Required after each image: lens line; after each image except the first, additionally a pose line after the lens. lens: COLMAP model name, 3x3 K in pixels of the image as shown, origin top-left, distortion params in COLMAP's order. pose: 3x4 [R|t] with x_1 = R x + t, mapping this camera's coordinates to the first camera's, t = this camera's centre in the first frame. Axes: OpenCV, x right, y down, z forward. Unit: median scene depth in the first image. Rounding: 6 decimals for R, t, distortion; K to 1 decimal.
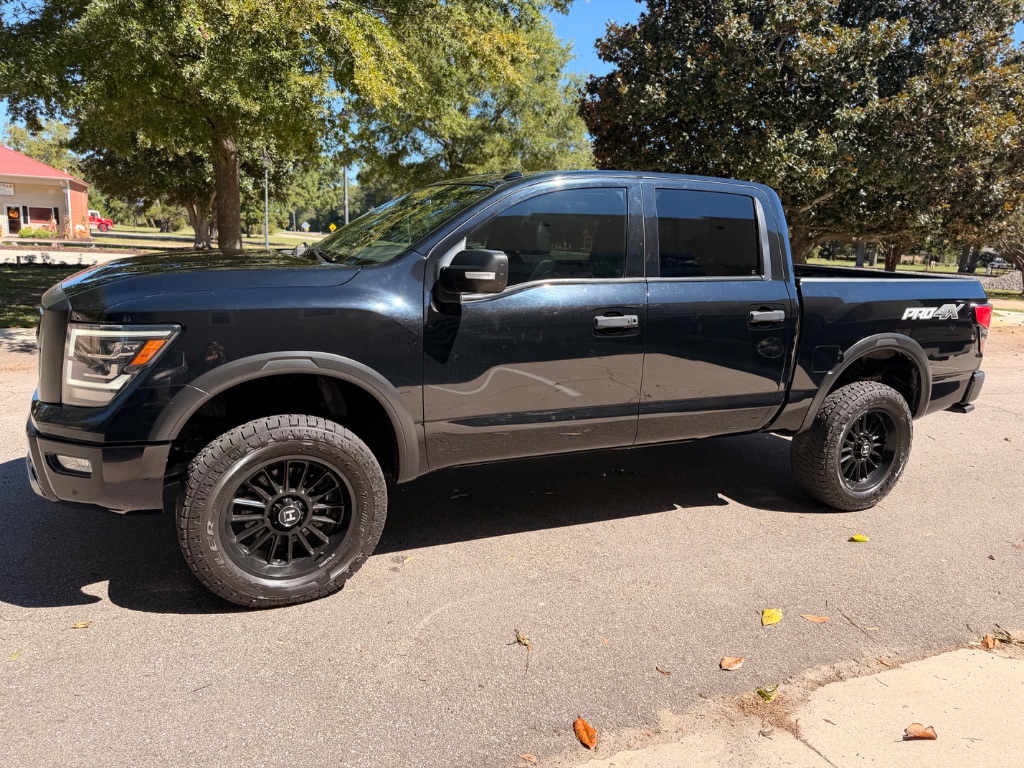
lens RADIAL K [[745.6, 0, 481.3], [0, 745.6, 380.3], [0, 0, 1]] dist [0.002918, -0.002333]
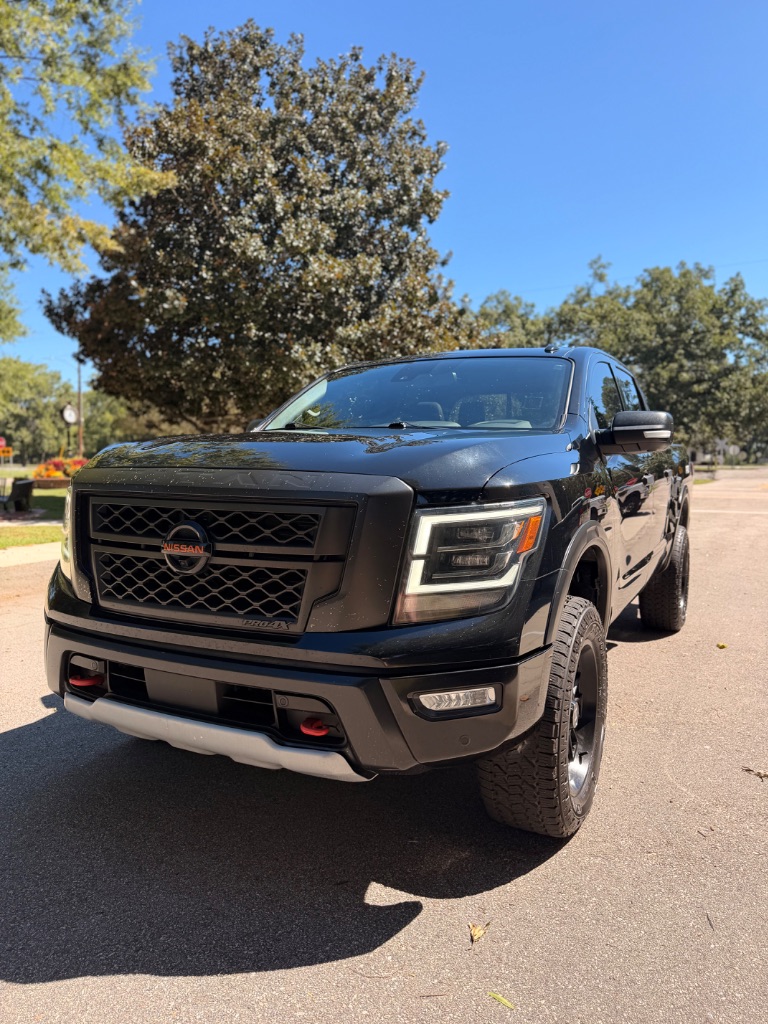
lens RADIAL K [[751.4, 0, 384.0], [0, 751.4, 512.0], [0, 0, 1]] dist [0.040990, -0.024812]
pose [[0.789949, -0.086919, 0.606980, -0.197315], [0.152360, 0.986680, -0.056996, -0.007058], [-0.593941, 0.137504, 0.792670, 0.084401]]
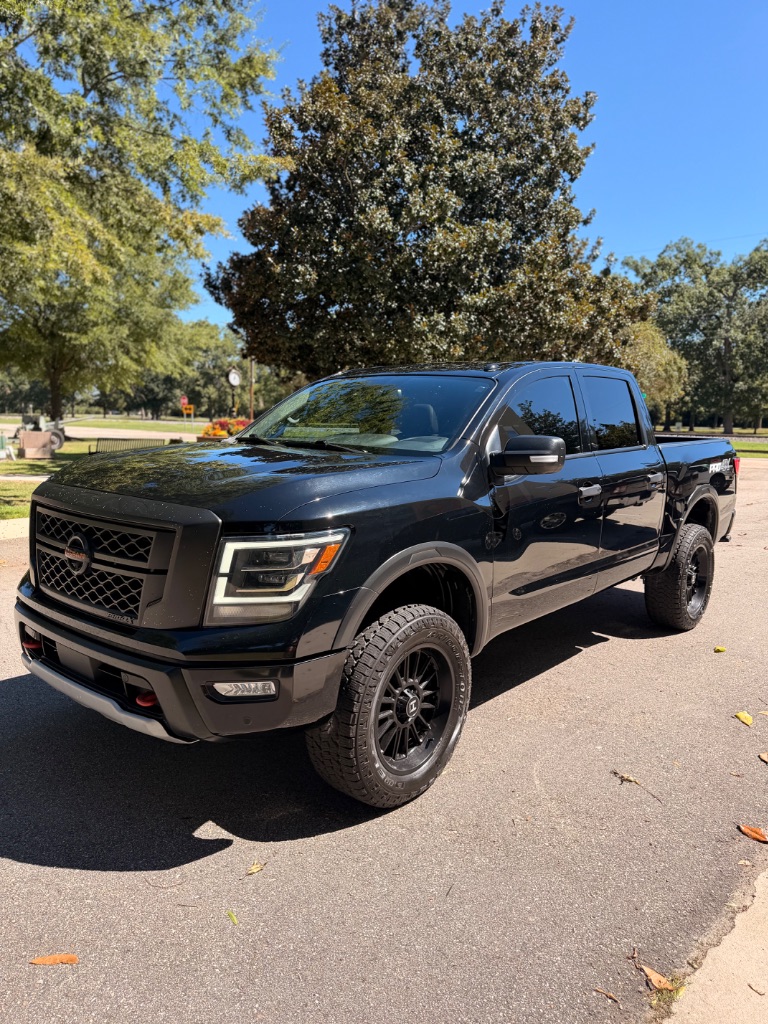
lens RADIAL K [[757.6, 0, 386.5], [0, 757.6, 516.5], [0, 0, 1]] dist [0.013890, 0.003128]
pose [[0.906314, -0.088184, 0.413302, -0.144834], [0.107883, 0.993861, -0.024518, -0.010867], [-0.408603, 0.066810, 0.910264, 0.013773]]
